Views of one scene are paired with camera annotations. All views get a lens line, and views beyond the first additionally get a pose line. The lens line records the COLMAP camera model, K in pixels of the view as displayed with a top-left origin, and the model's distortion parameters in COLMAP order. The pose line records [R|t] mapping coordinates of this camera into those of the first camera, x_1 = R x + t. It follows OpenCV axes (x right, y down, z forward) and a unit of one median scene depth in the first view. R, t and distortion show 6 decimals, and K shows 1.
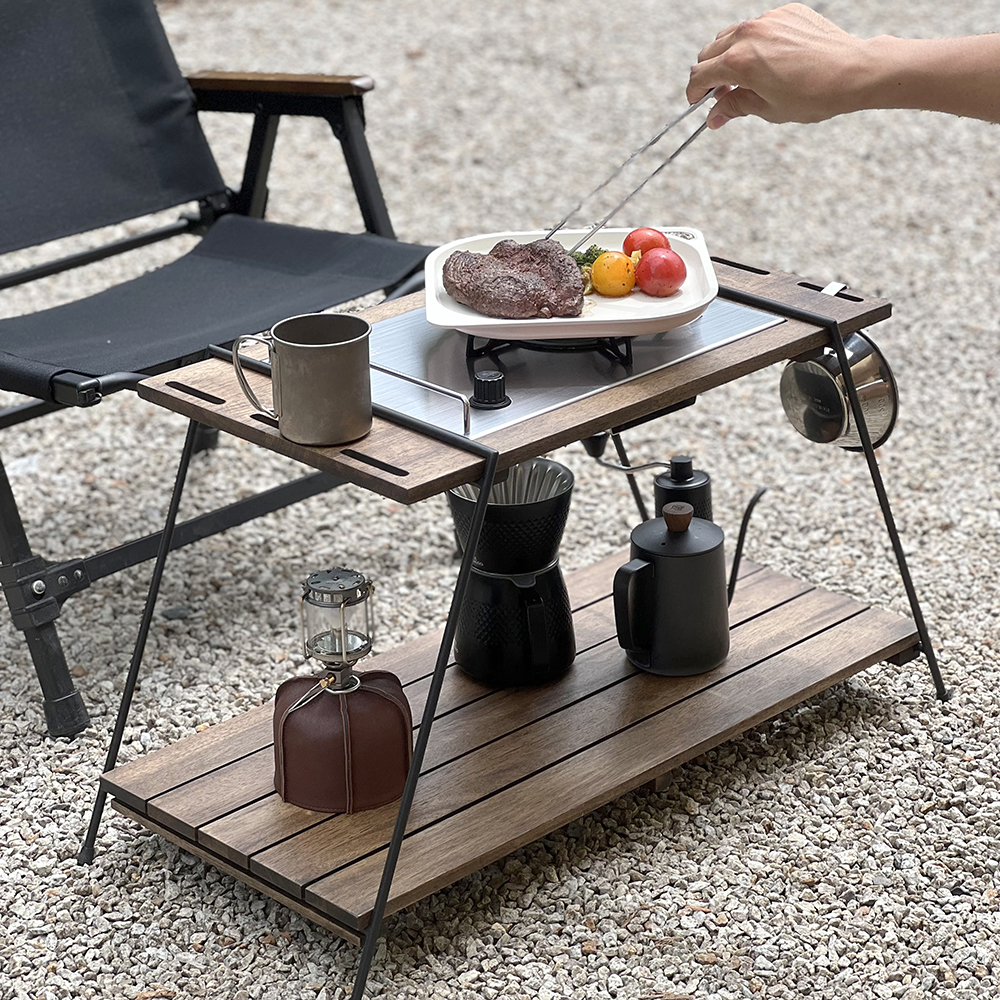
lens RADIAL K [[2957.6, 0, 499.9], [0, 2957.6, 443.3], [0, 0, 1]] dist [-0.161979, 4.588093]
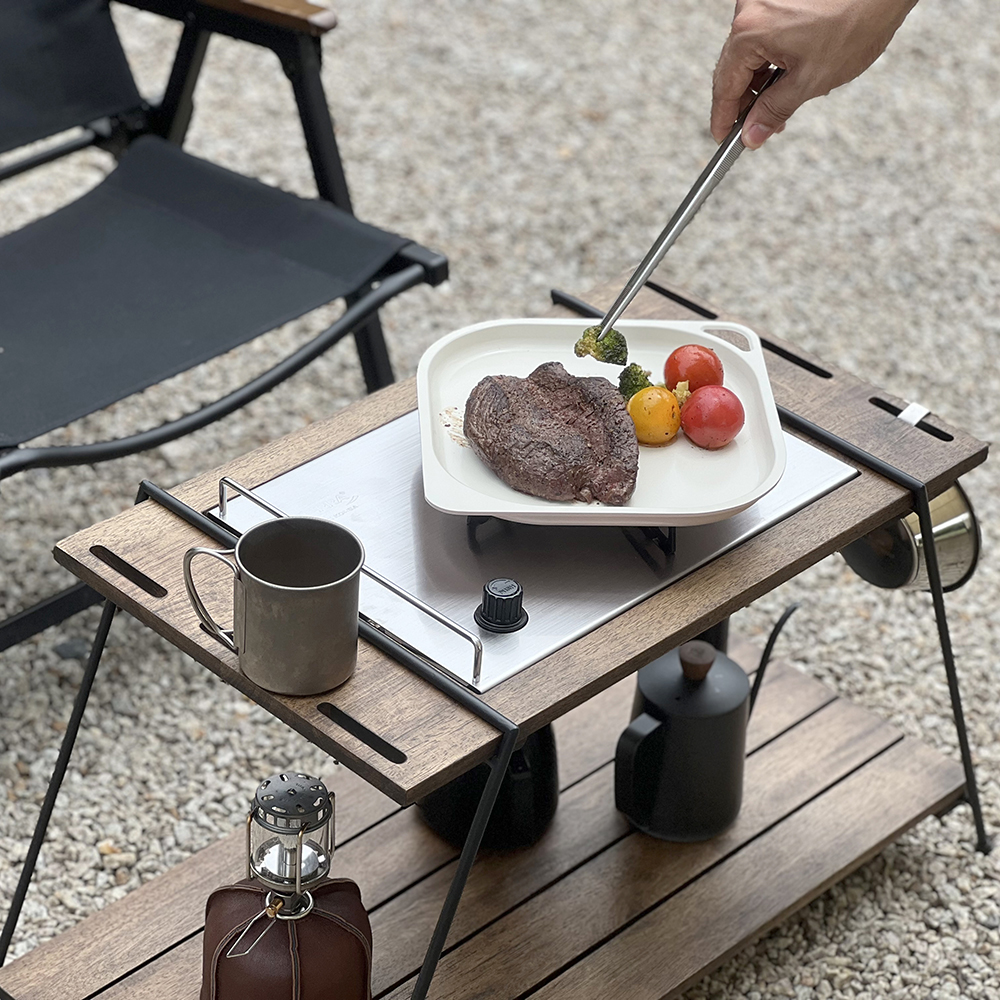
lens RADIAL K [[2957.2, 0, 412.0], [0, 2957.2, 500.2], [0, 0, 1]] dist [0.076200, 0.922899]
pose [[0.997922, 0.050996, 0.039387, -0.050992], [-0.058217, 0.975557, 0.211893, -0.179306], [-0.027619, -0.213746, 0.976499, 0.192701]]
